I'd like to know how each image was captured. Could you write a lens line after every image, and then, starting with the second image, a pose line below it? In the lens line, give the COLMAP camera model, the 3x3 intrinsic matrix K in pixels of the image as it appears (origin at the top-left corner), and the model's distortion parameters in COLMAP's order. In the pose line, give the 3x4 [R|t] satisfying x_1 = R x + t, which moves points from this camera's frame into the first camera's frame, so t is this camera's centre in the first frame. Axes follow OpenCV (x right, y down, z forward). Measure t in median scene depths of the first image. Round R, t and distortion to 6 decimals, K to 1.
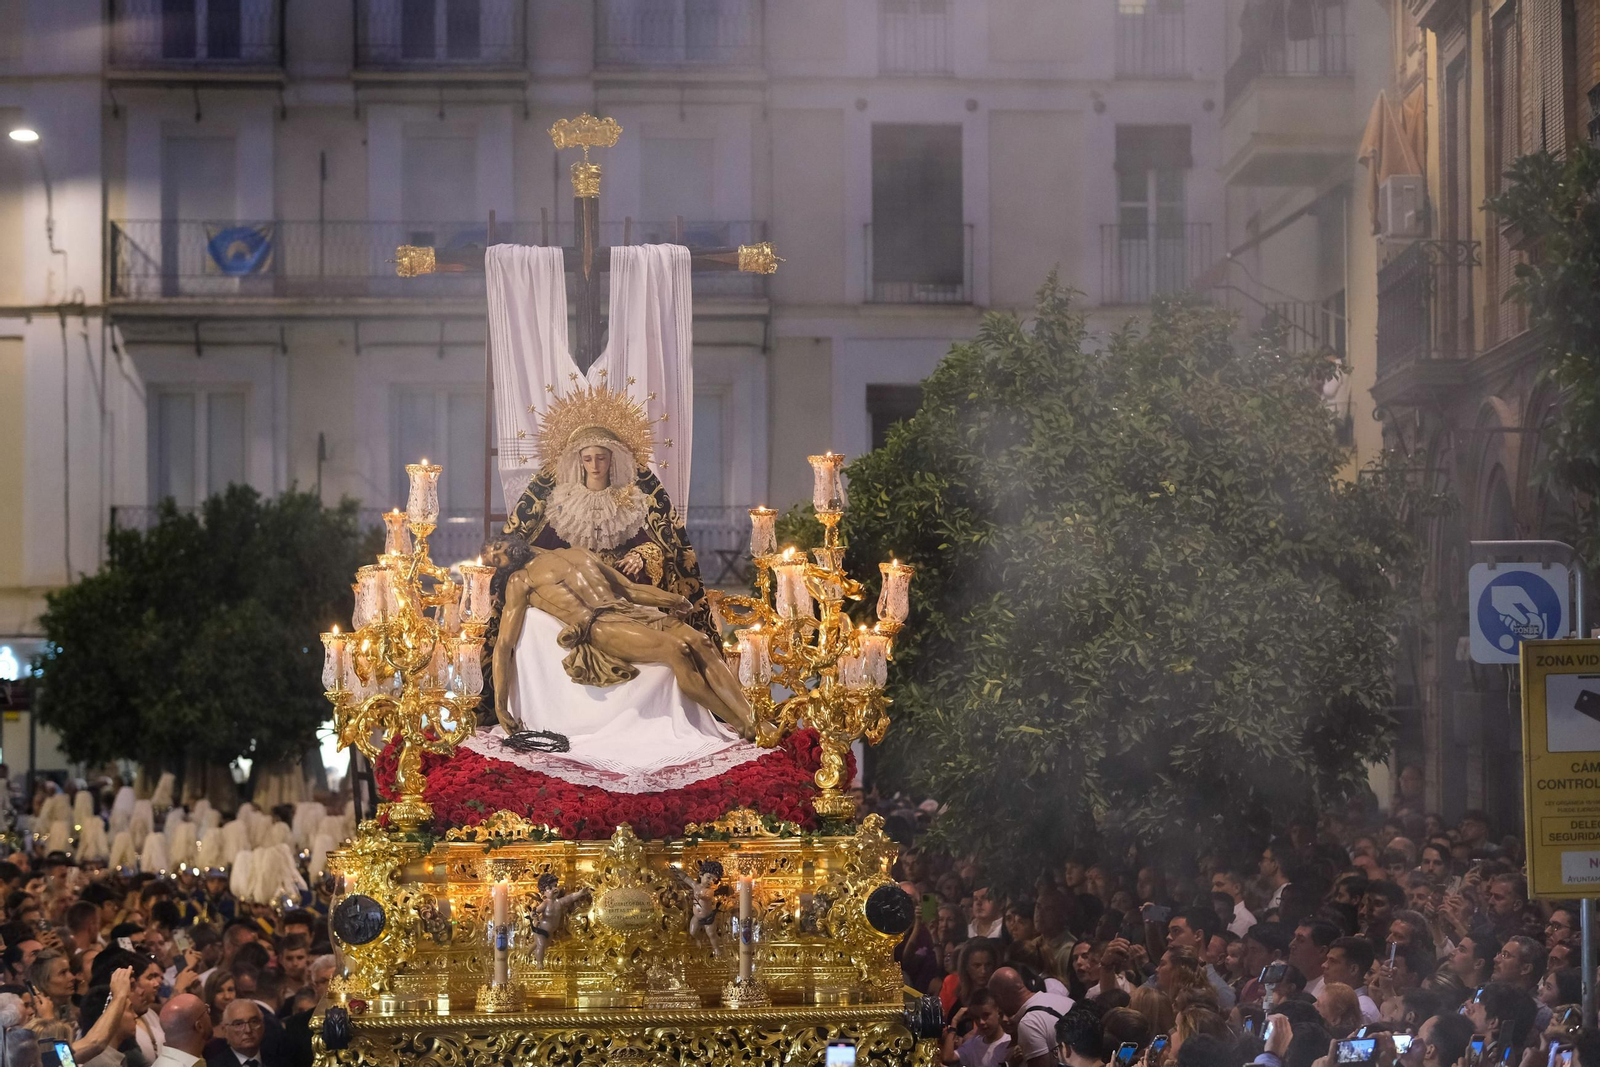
lens RADIAL K [[3946.8, 0, 800.0], [0, 3946.8, 533.5], [0, 0, 1]] dist [-0.095507, -0.278329]
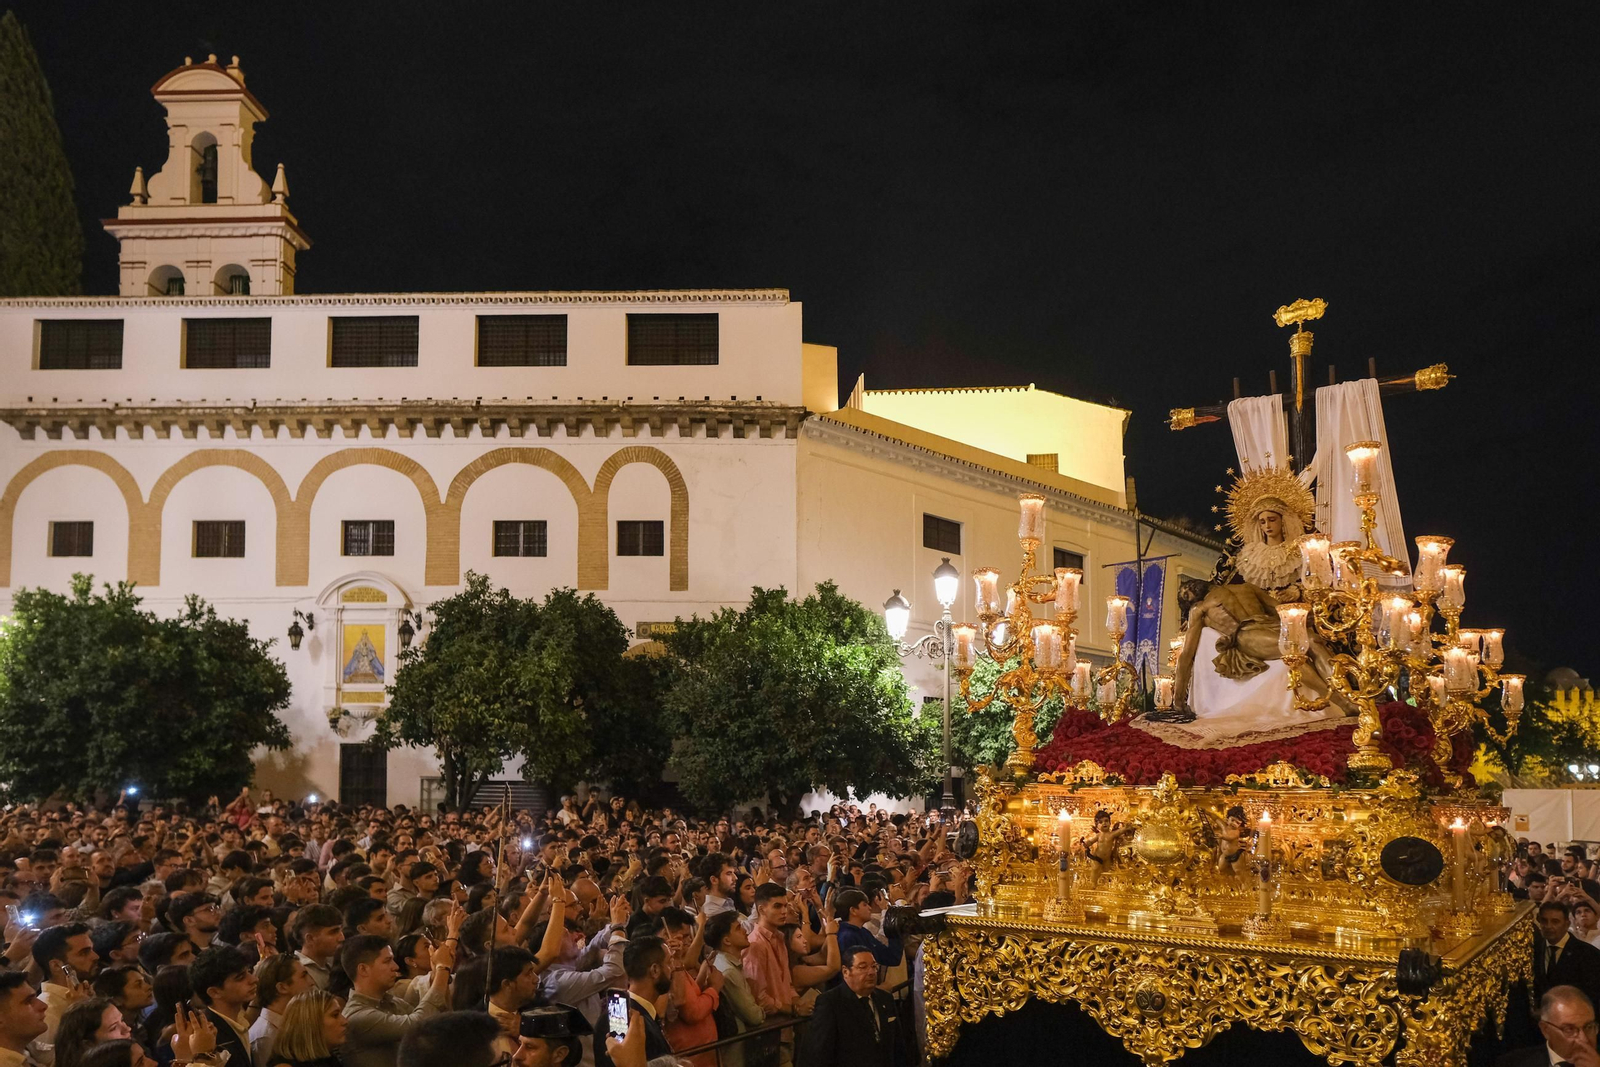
lens RADIAL K [[1182.4, 0, 843.5], [0, 1182.4, 696.0], [0, 0, 1]] dist [-0.000225, 0.032026]
pose [[0.770805, -0.017489, -0.636831, 0.106720], [-0.002212, 0.999544, -0.030127, 0.060887], [0.637067, 0.024631, 0.770415, 0.653813]]
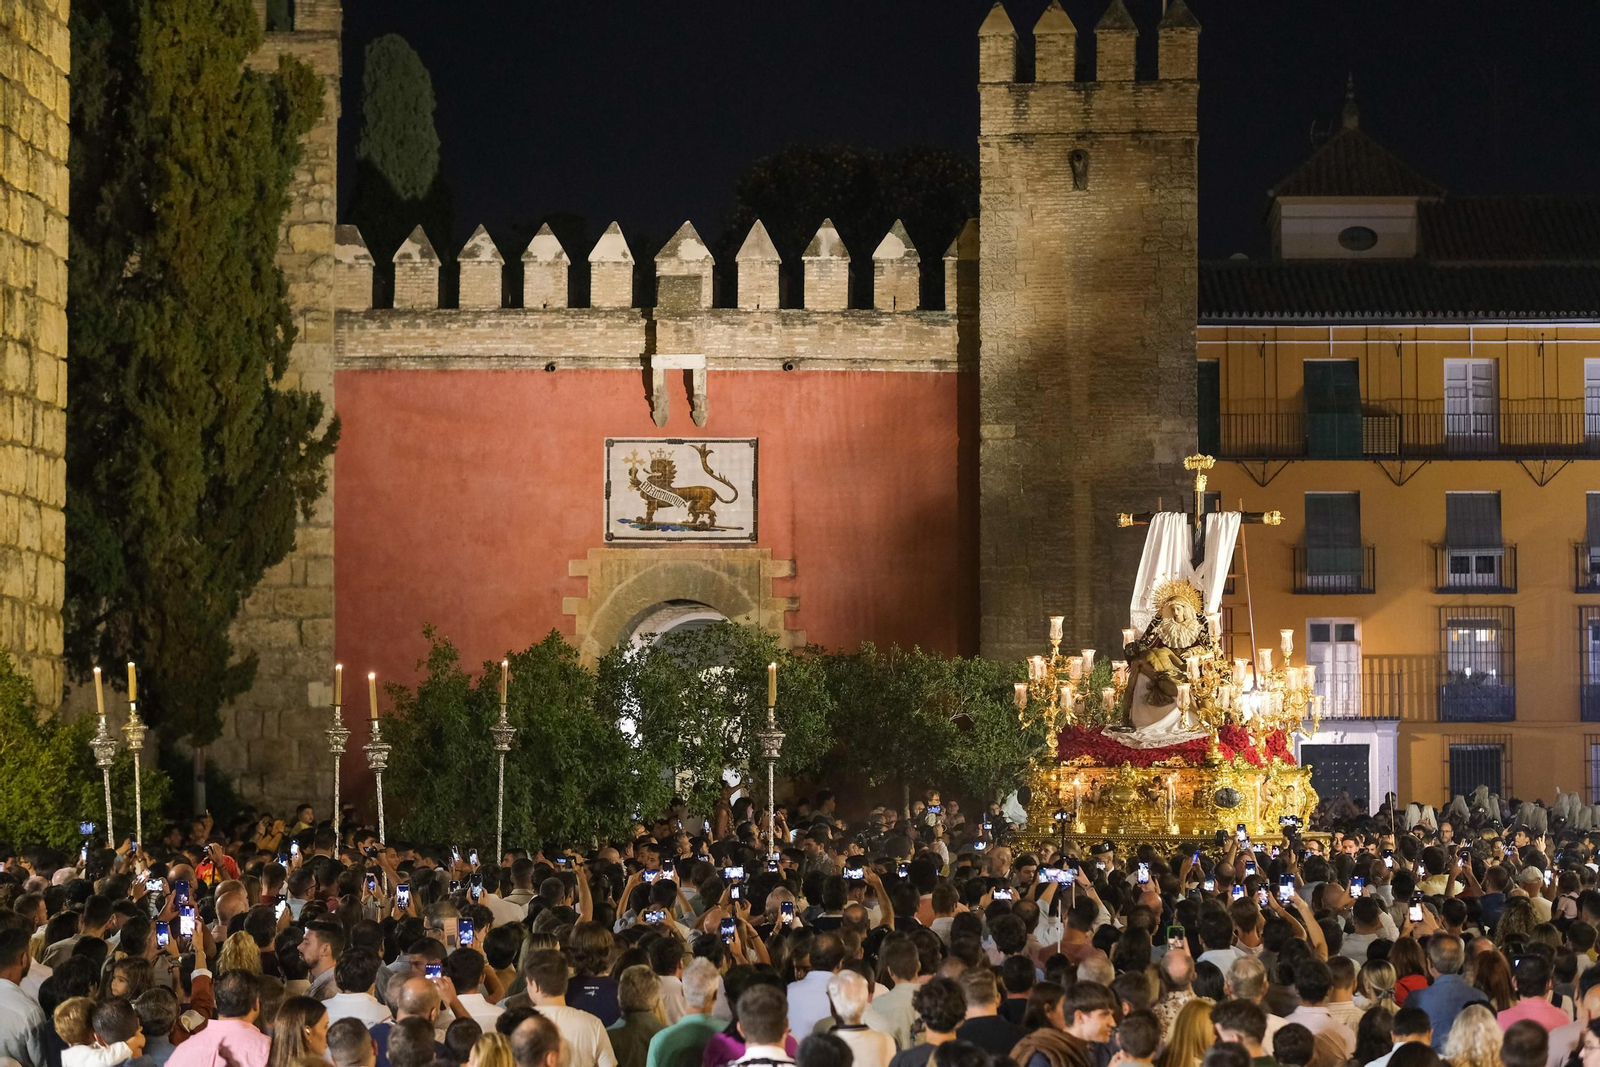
lens RADIAL K [[3946.8, 0, 800.0], [0, 3946.8, 533.5], [0, 0, 1]] dist [-0.095507, -0.278329]
pose [[0.896292, 0.001199, -0.443462, 0.875111], [-0.003674, 0.999982, -0.004723, -0.058202], [0.443449, 0.005863, 0.896281, -1.335093]]
